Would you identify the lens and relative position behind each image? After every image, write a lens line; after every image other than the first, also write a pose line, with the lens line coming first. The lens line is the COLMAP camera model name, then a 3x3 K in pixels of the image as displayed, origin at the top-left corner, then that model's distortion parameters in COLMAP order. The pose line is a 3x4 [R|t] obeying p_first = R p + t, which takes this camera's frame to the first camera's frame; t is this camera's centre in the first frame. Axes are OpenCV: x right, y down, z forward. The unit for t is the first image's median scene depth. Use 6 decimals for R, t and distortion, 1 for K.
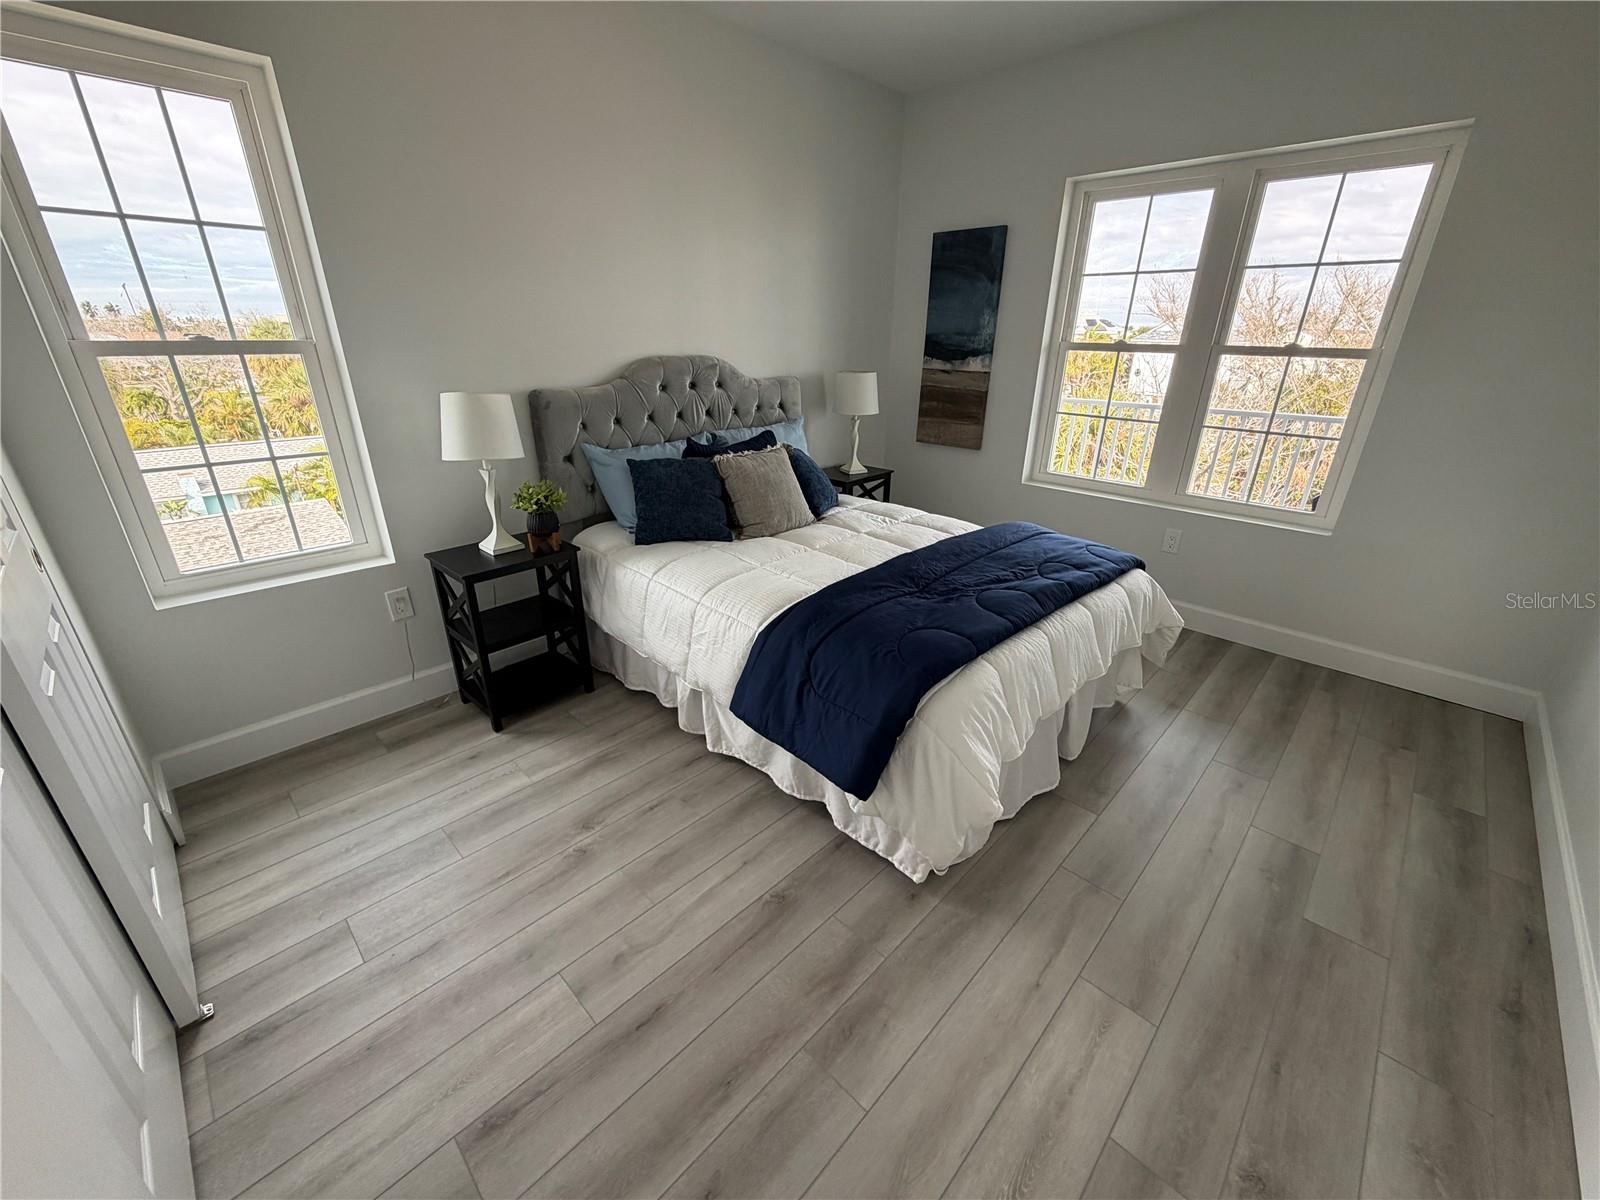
lens RADIAL K [[637.2, 0, 786.7], [0, 637.2, 595.1], [0, 0, 1]] dist [-0.000913, 0.000155]
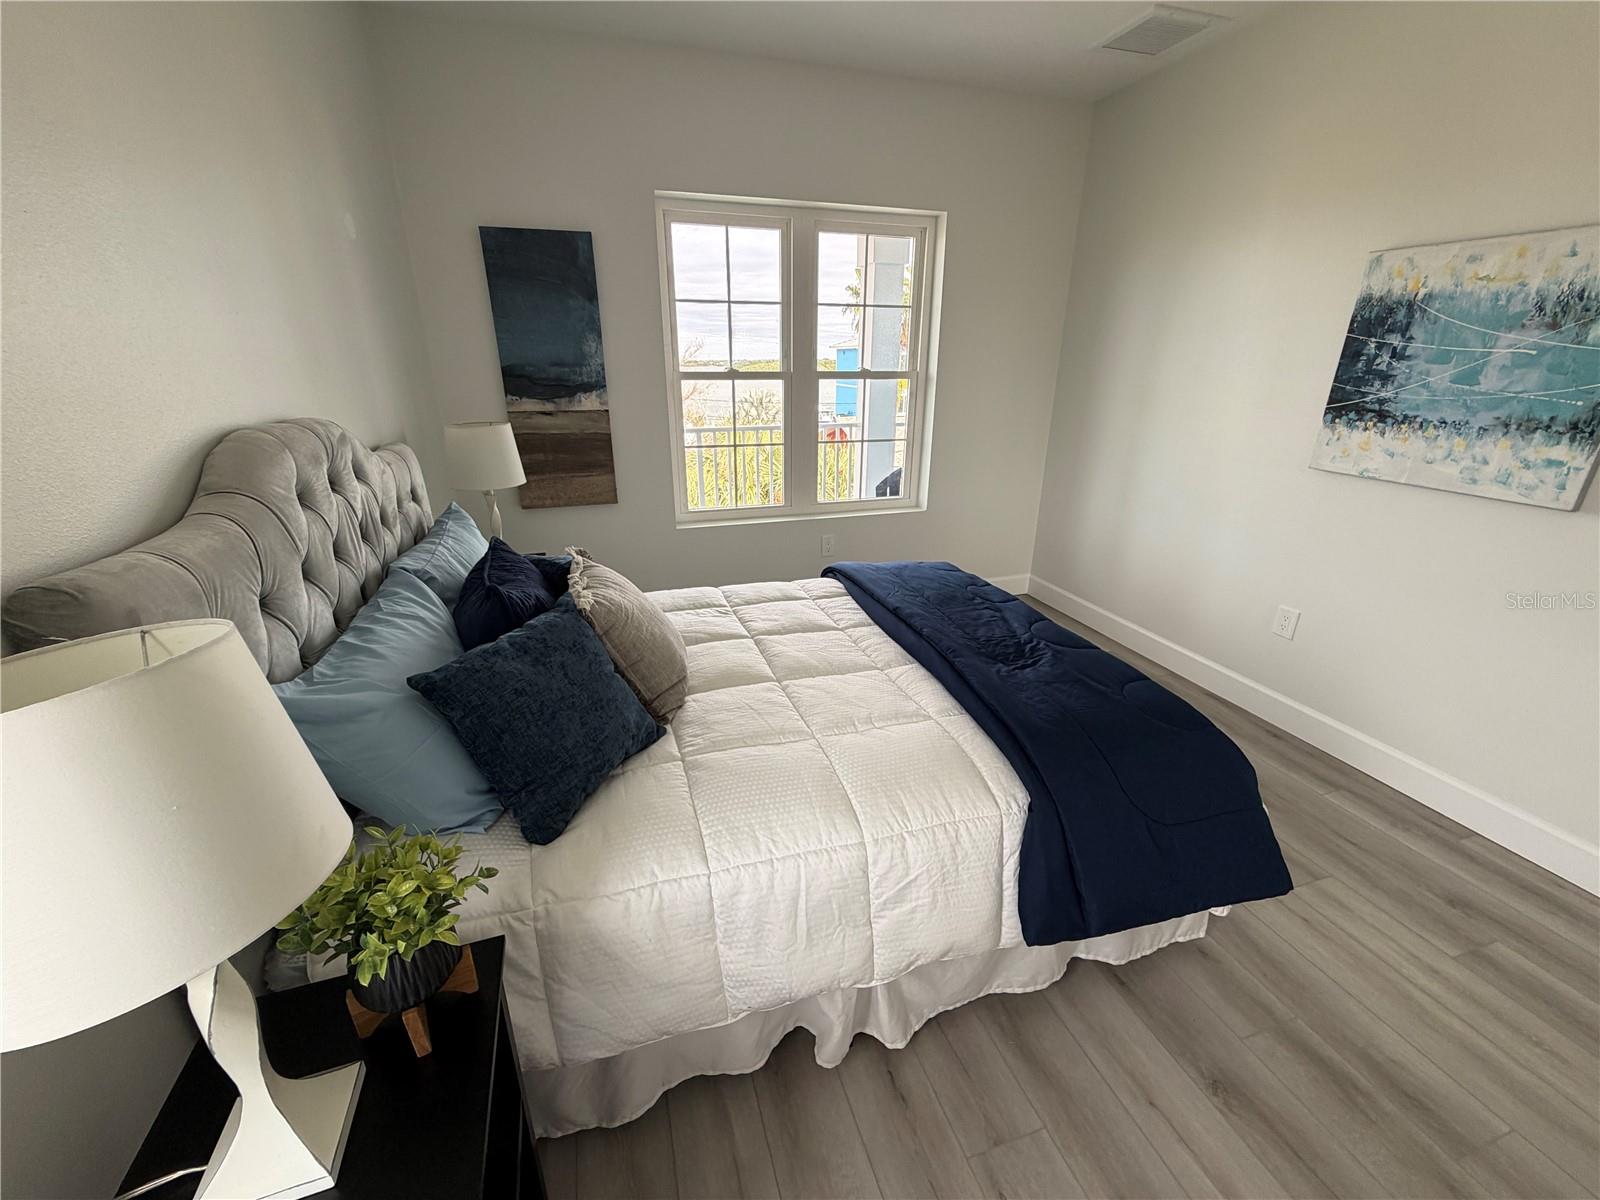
lens RADIAL K [[637.2, 0, 793.8], [0, 637.2, 600.8], [0, 0, 1]] dist [-0.000913, 0.000155]
pose [[0.466448, -0.318275, 0.825305, -0.376524], [0.342818, 0.925148, 0.163024, -0.200130], [-0.815415, 0.206888, 0.540644, 0.472594]]
